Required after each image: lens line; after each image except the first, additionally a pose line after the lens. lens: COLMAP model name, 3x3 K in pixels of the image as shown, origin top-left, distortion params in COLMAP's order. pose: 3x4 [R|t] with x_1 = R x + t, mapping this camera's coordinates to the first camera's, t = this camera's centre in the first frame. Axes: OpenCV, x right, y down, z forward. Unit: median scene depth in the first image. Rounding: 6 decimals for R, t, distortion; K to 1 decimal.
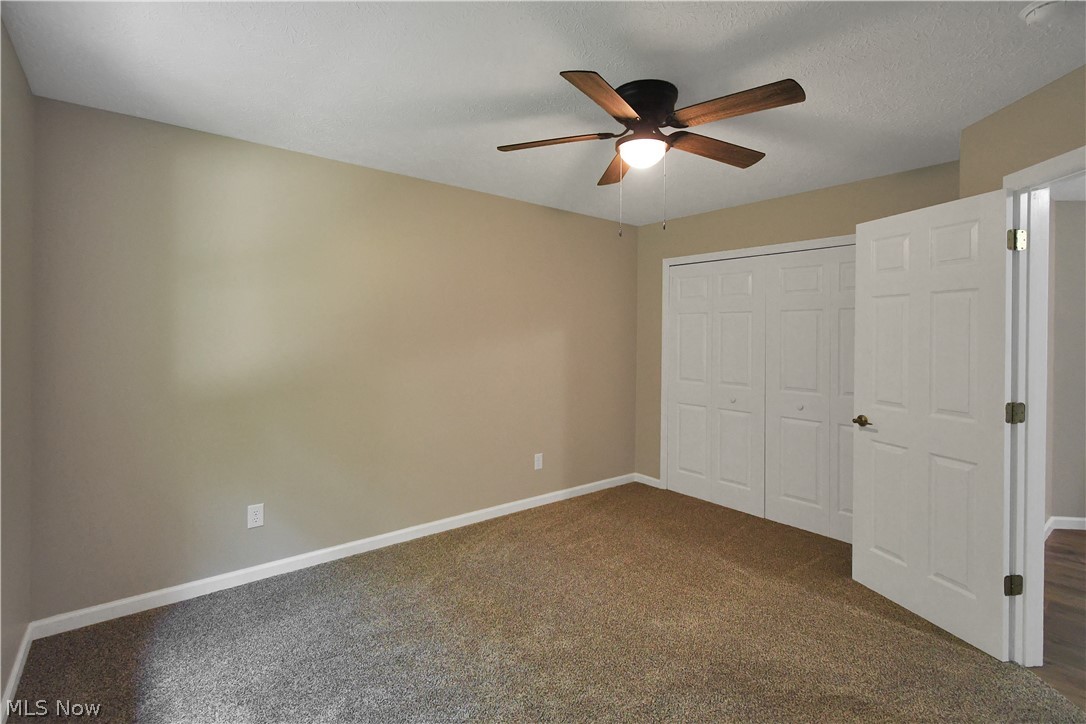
lens RADIAL K [[507.8, 0, 551.7], [0, 507.8, 347.8], [0, 0, 1]] dist [-0.000854, 0.000291]
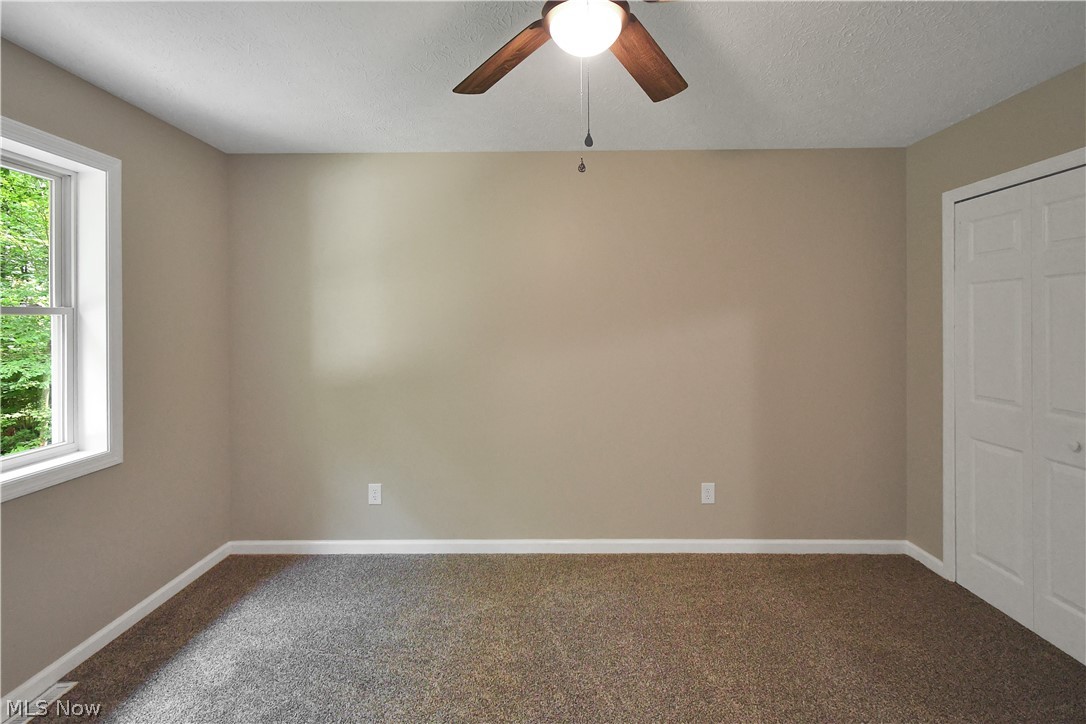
lens RADIAL K [[525.6, 0, 541.5], [0, 525.6, 335.1], [0, 0, 1]] dist [0.000023, 0.000433]
pose [[0.763876, -0.002484, -0.645358, 0.335972], [-0.003615, 0.999960, -0.008128, -0.001434], [0.645353, 0.008541, 0.763837, 0.294588]]
